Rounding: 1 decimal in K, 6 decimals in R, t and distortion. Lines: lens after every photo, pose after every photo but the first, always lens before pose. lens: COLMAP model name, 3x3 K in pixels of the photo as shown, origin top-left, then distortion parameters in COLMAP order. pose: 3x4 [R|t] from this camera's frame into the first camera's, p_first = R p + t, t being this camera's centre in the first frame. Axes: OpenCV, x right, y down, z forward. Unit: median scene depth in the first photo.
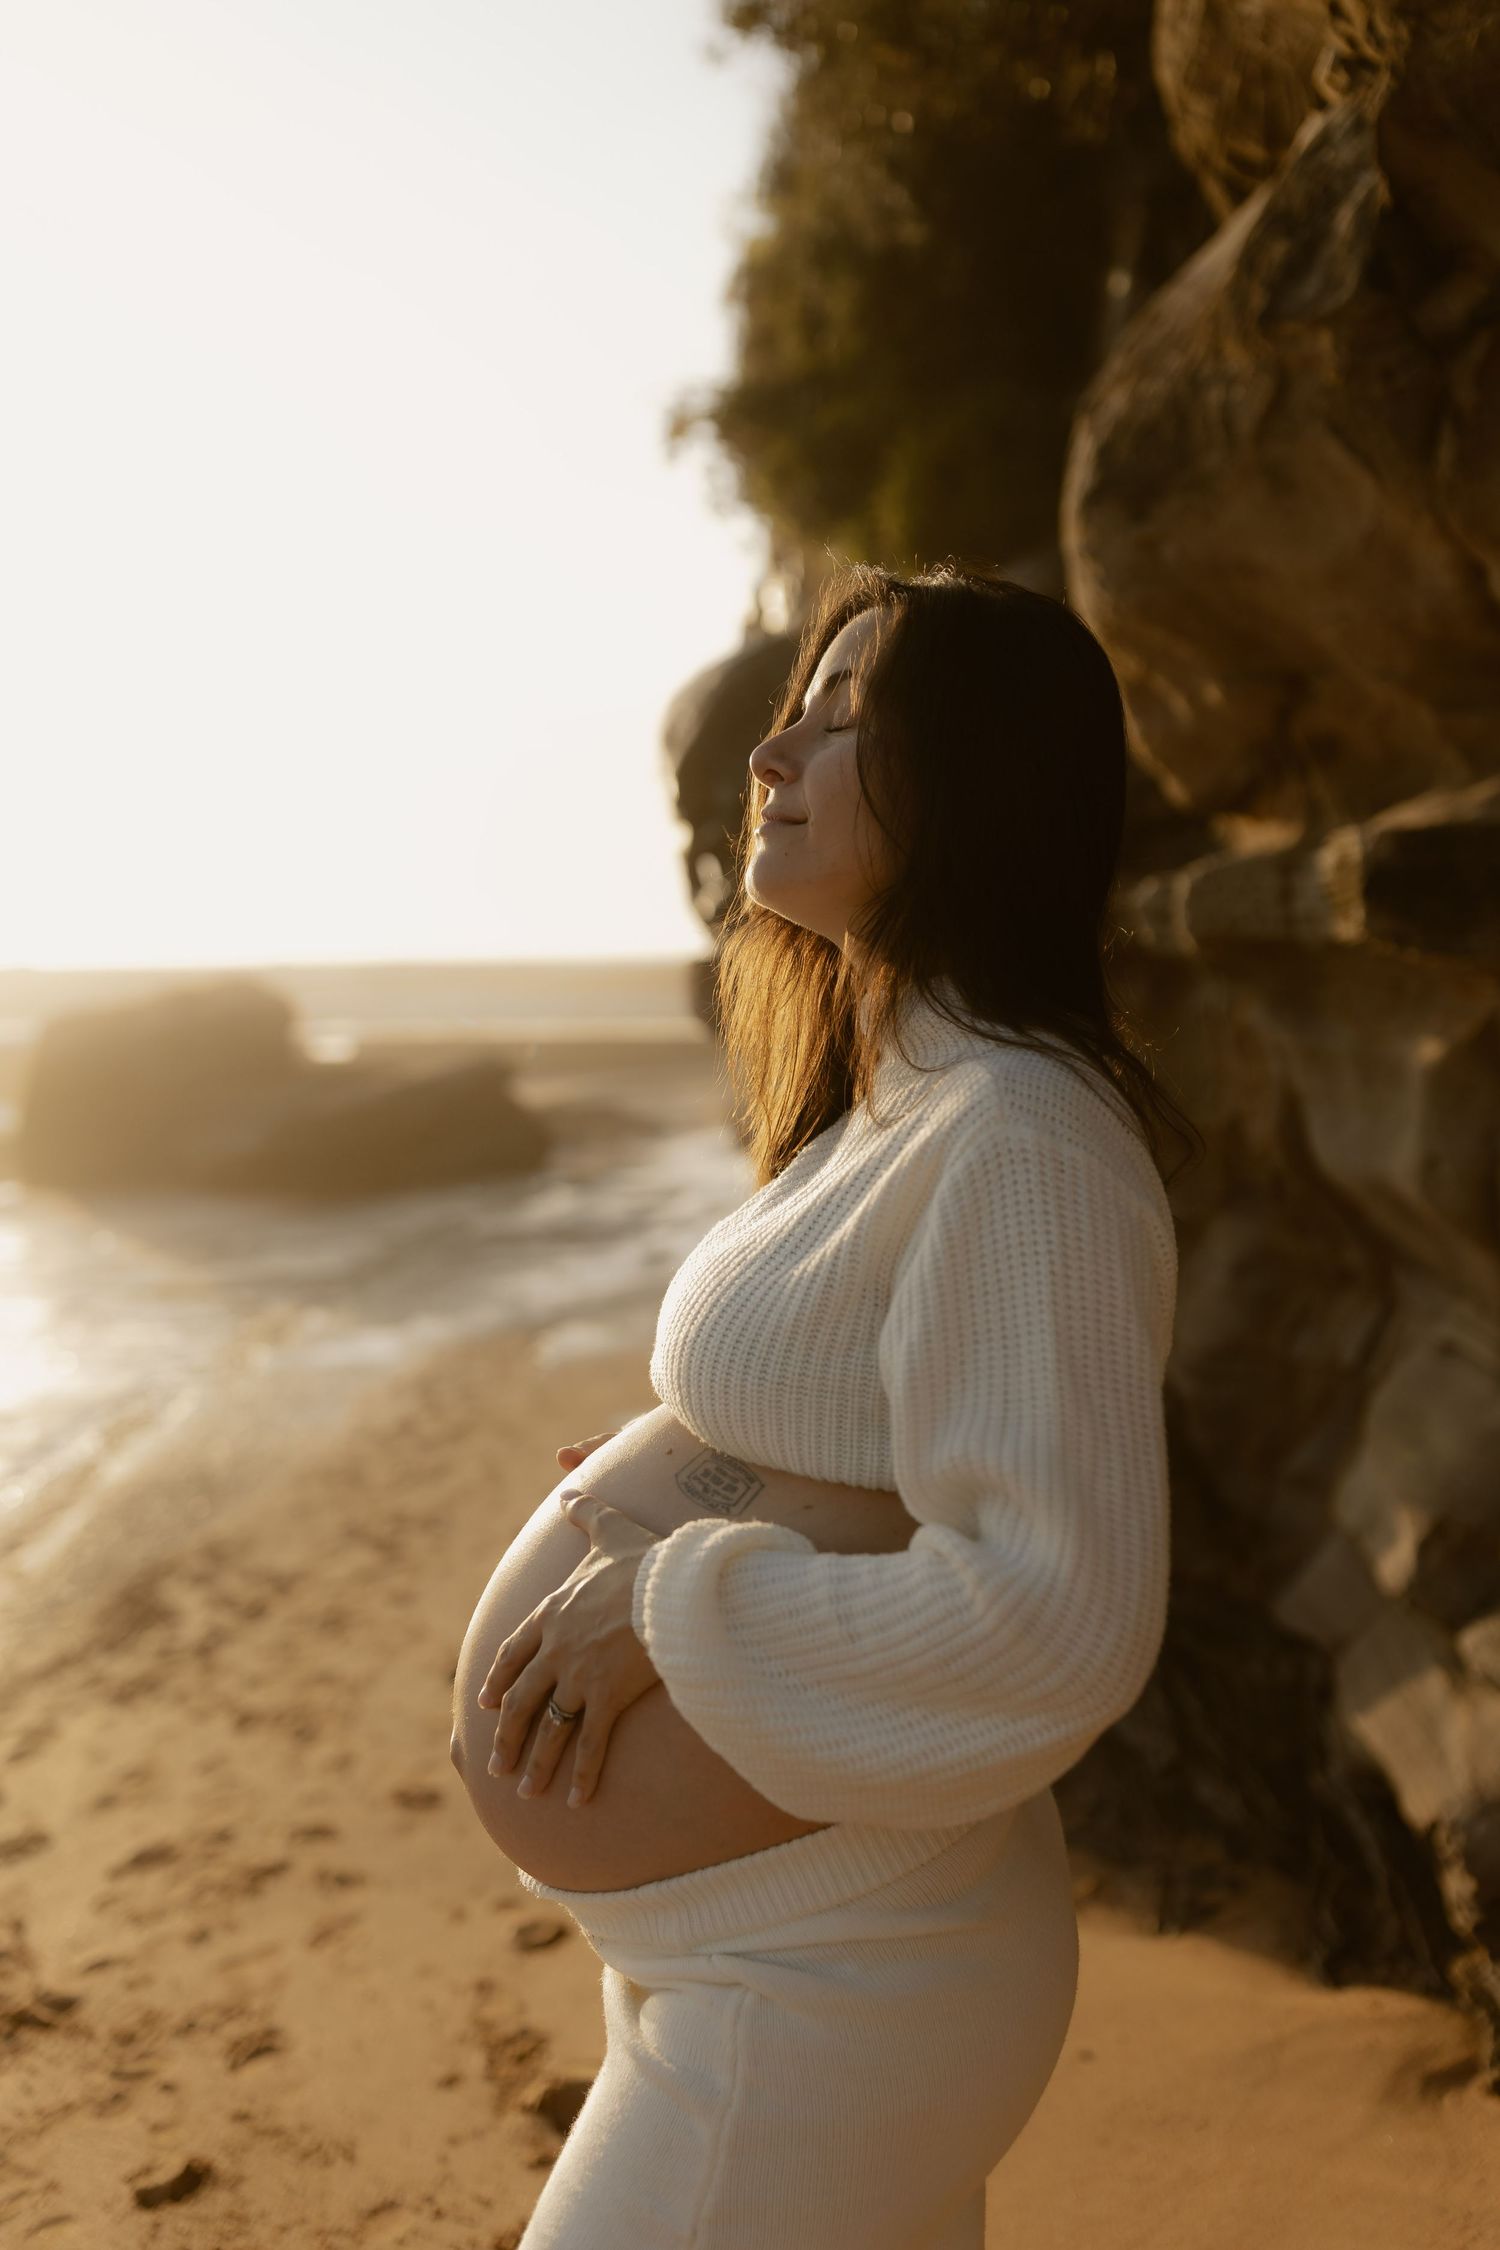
lens RADIAL K [[2070.9, 0, 750.0], [0, 2070.9, 1125.0], [0, 0, 1]] dist [-0.001352, 0.019039]
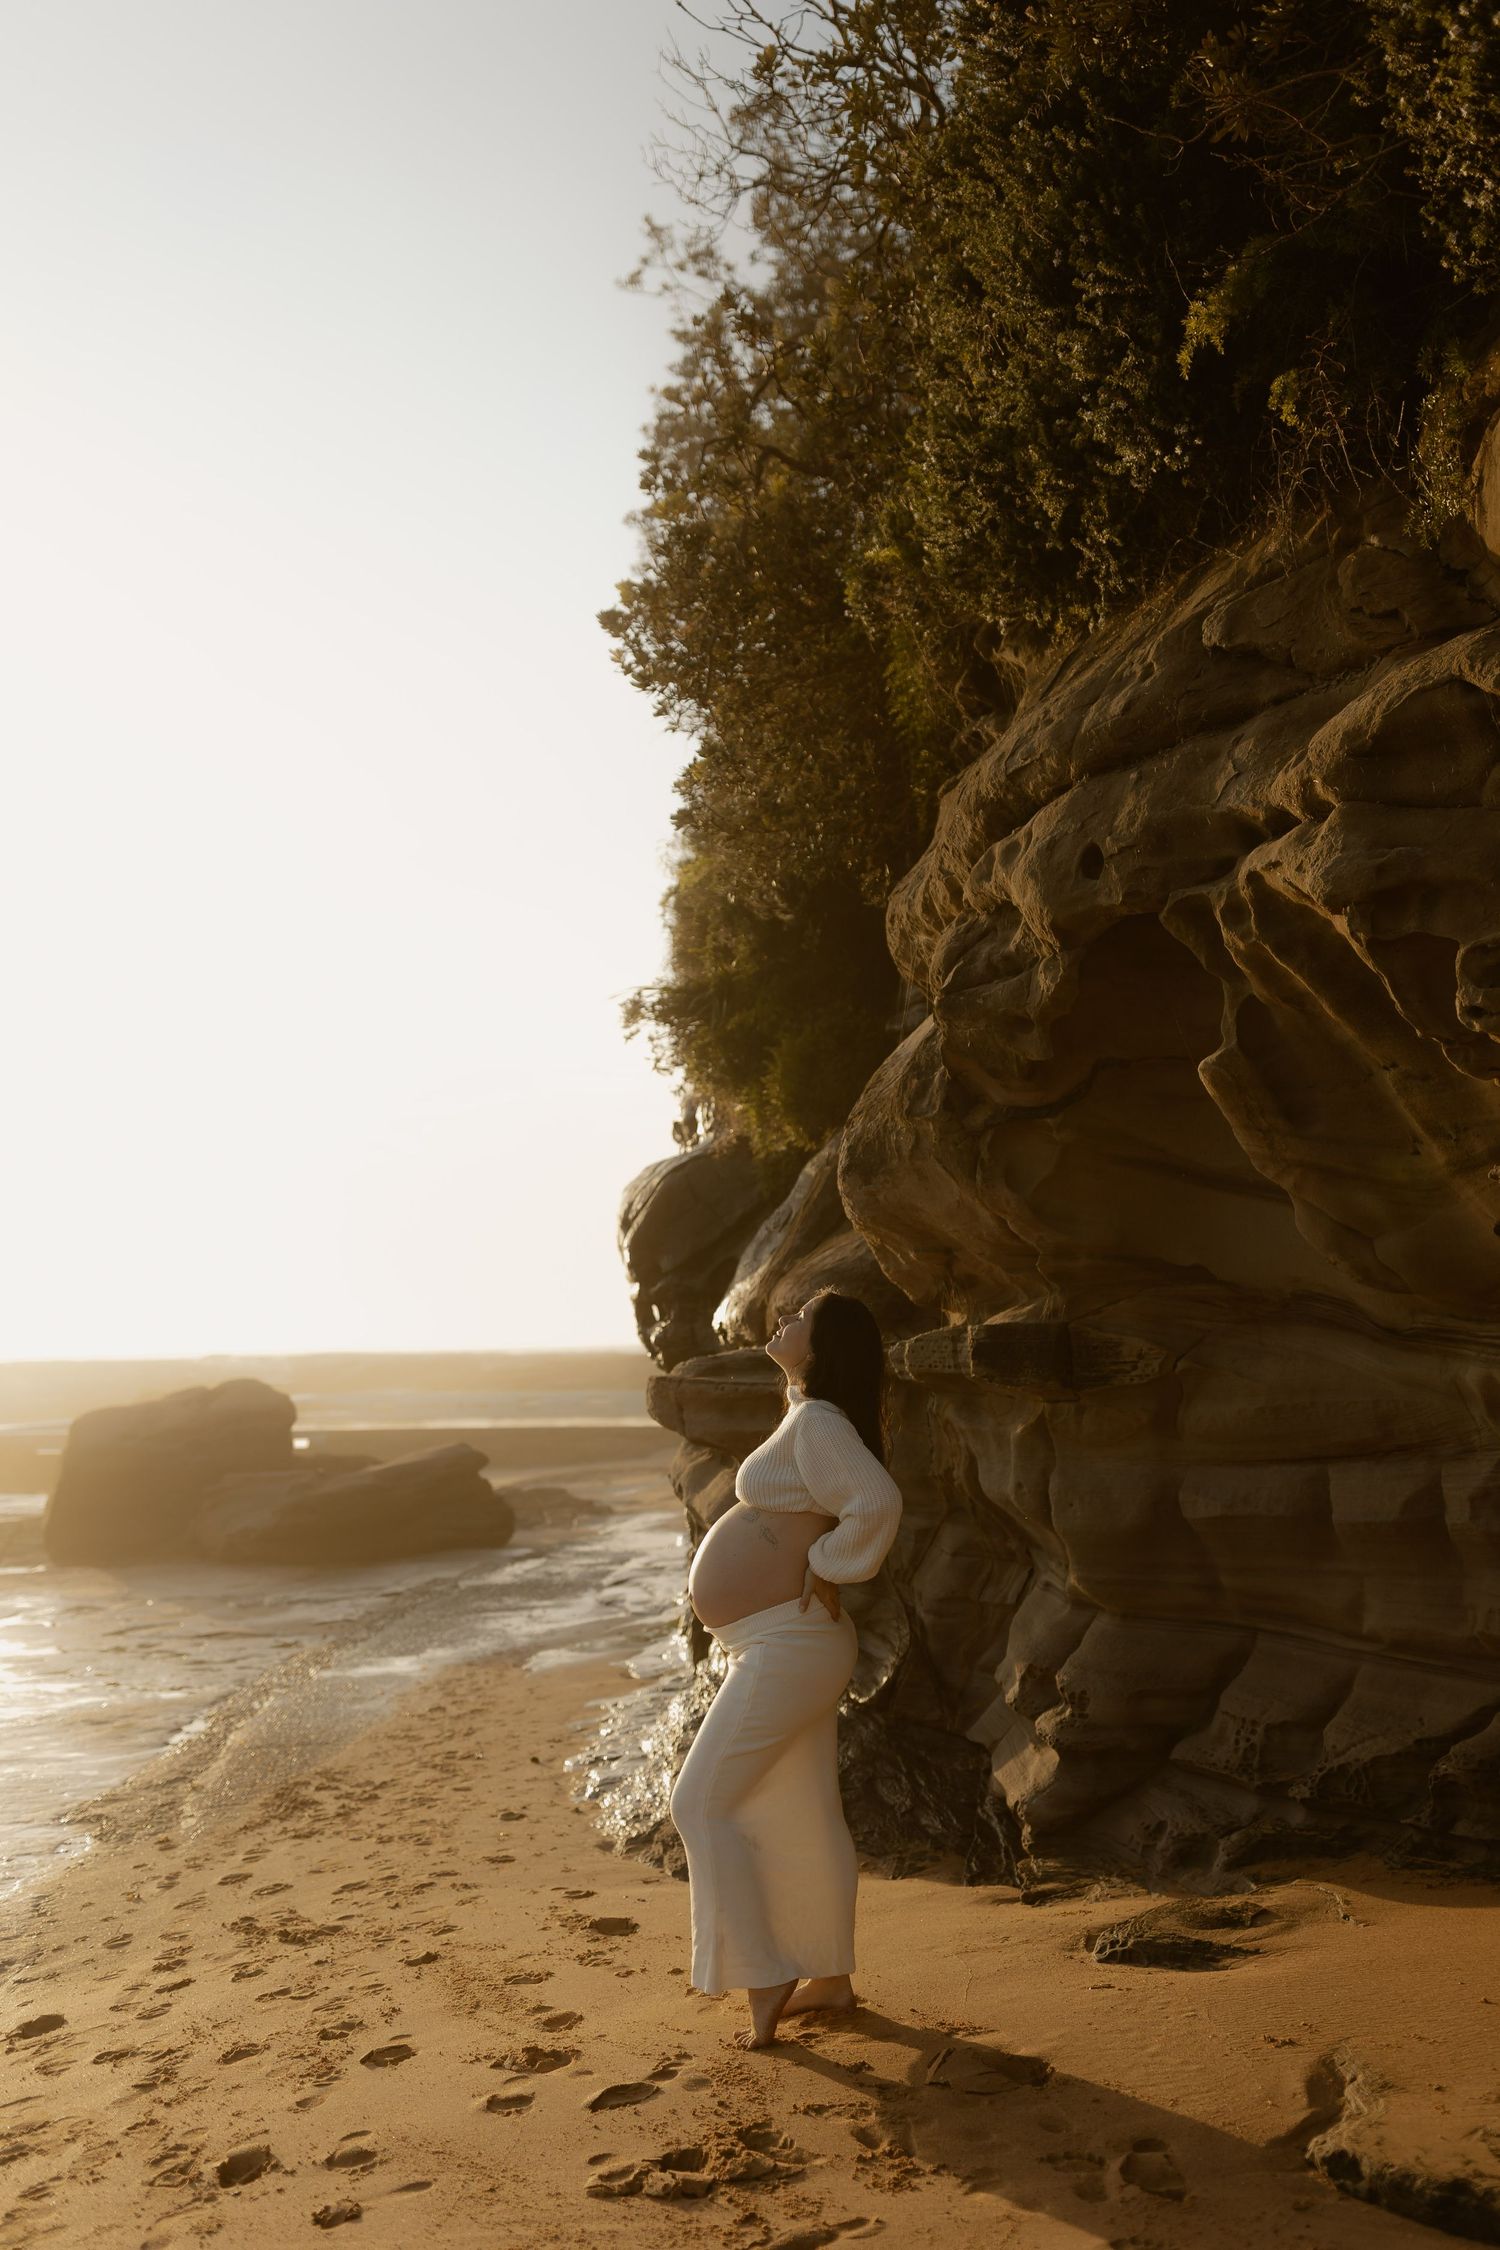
lens RADIAL K [[2219.1, 0, 719.2], [0, 2219.1, 1130.0], [0, 0, 1]] dist [0.007199, 0.011943]
pose [[0.999798, -0.001033, 0.020085, -0.011381], [0.004595, 0.983992, -0.178151, 0.058116], [-0.019579, 0.178207, 0.983798, -1.140044]]
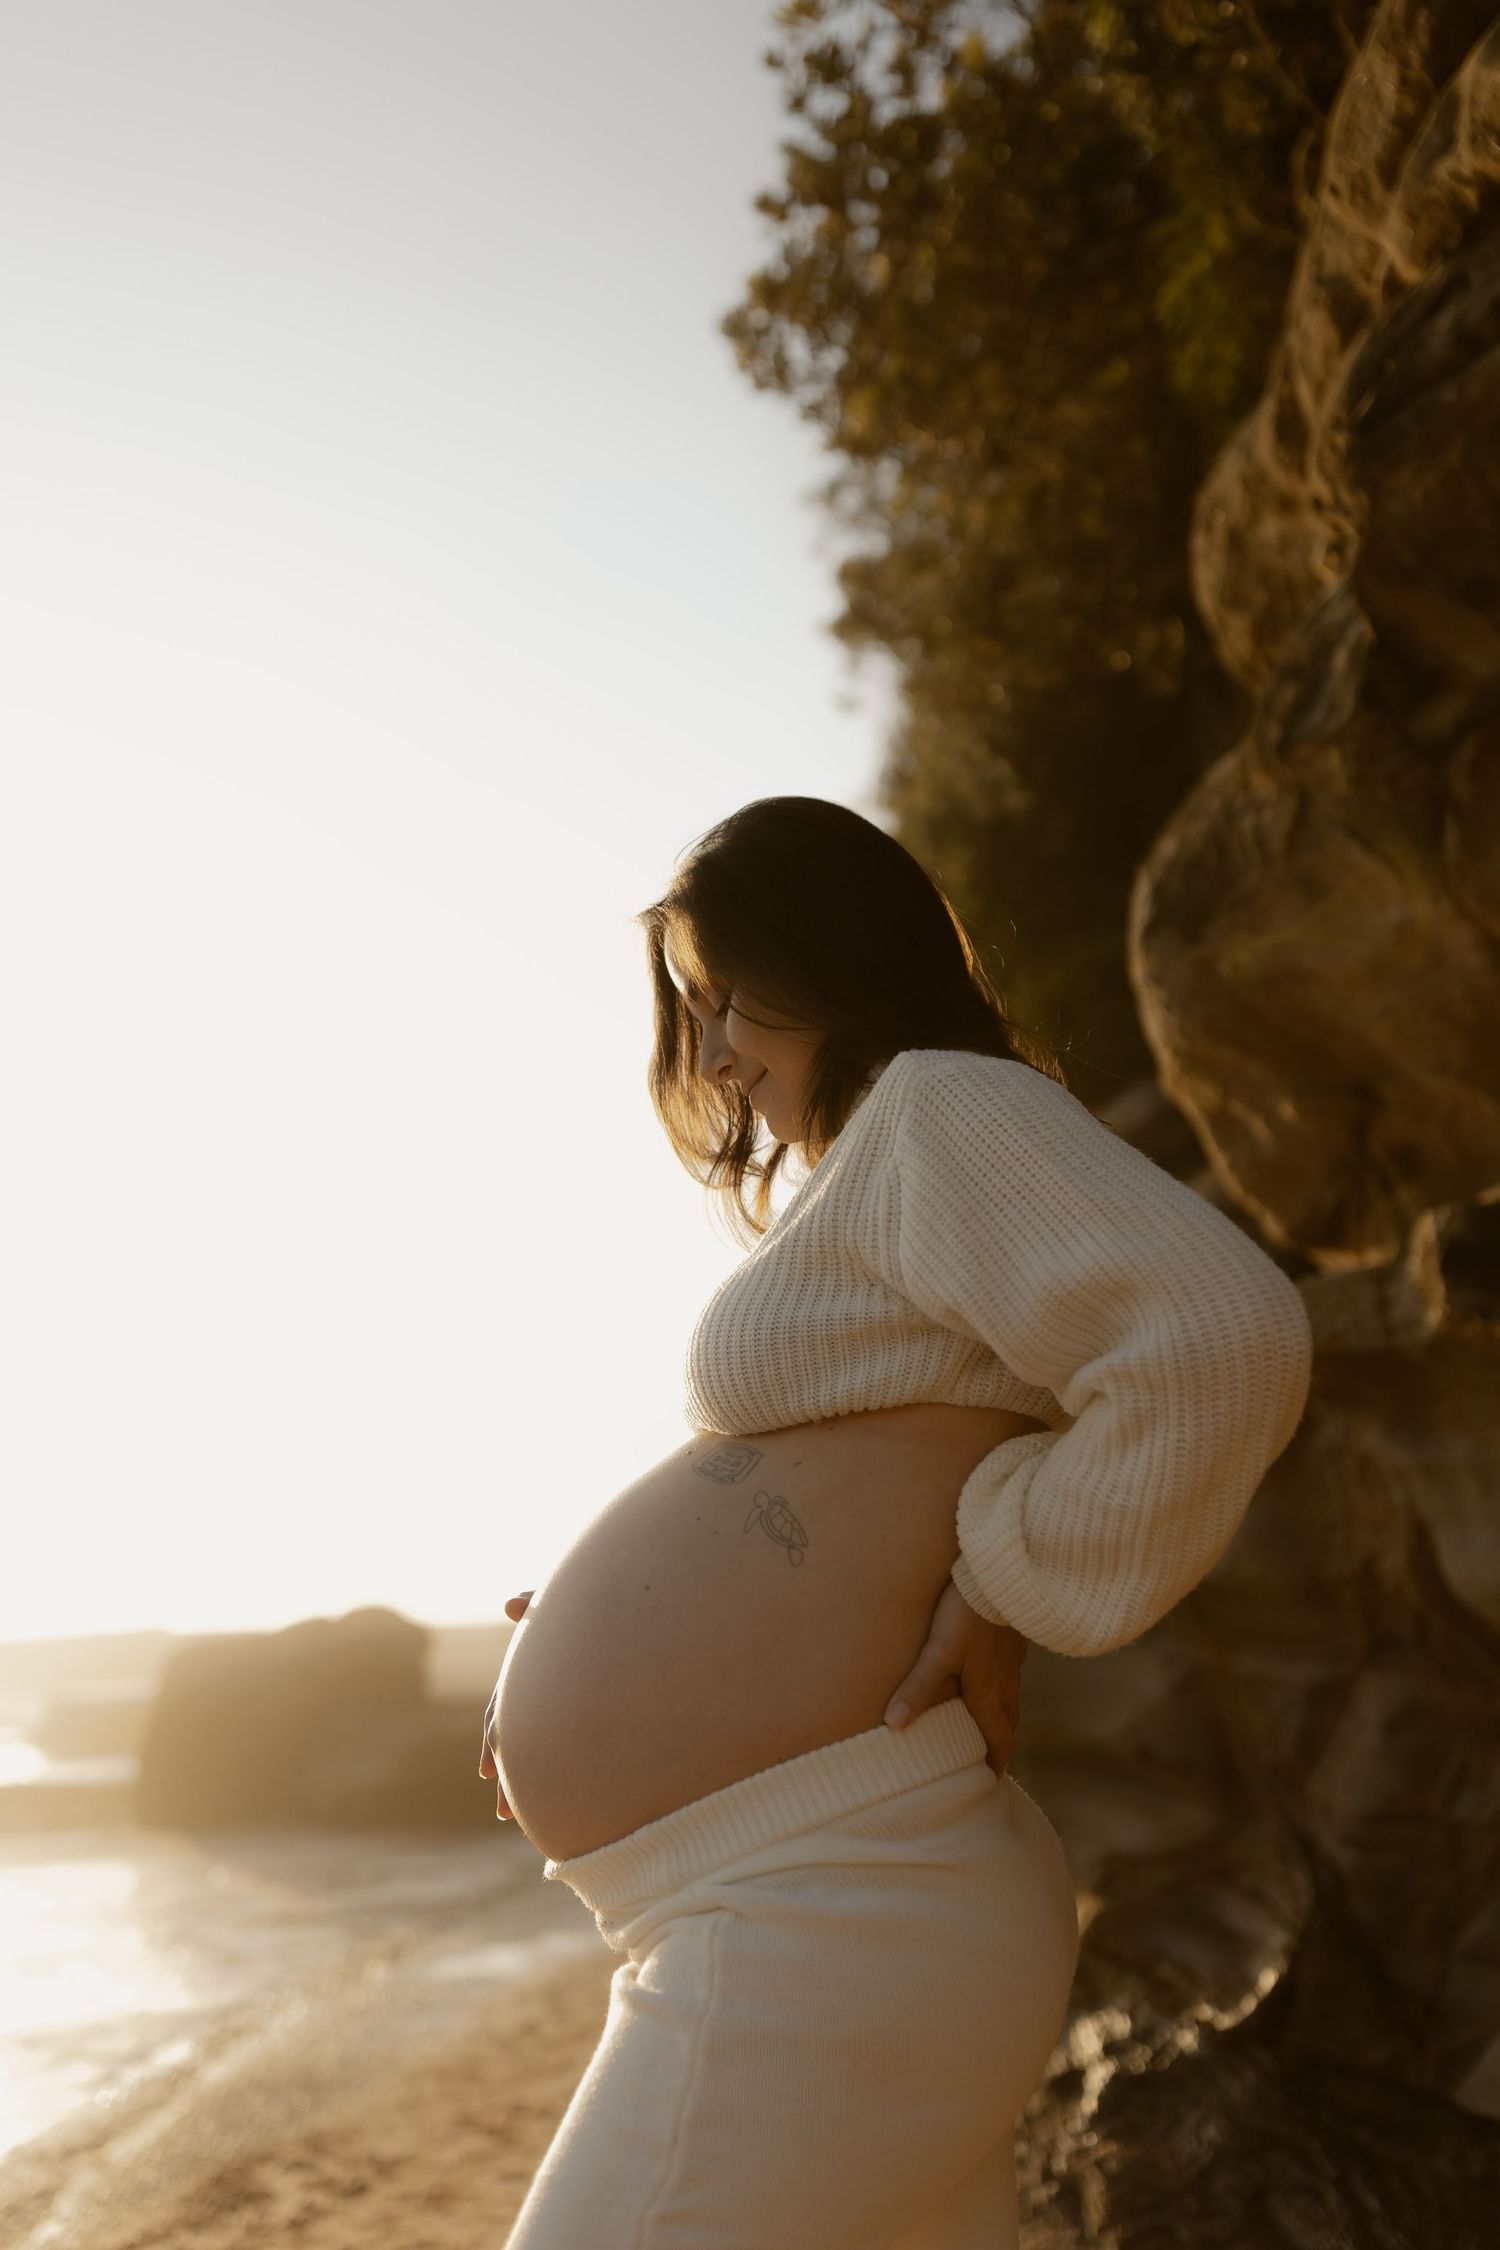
lens RADIAL K [[2219.1, 0, 719.2], [0, 2219.1, 1130.0], [0, 0, 1]] dist [0.007199, 0.011943]
pose [[0.995566, -0.034828, -0.087379, 0.034412], [0.006762, 0.953025, -0.302816, 0.133648], [0.093820, 0.300882, 0.949035, -0.083827]]
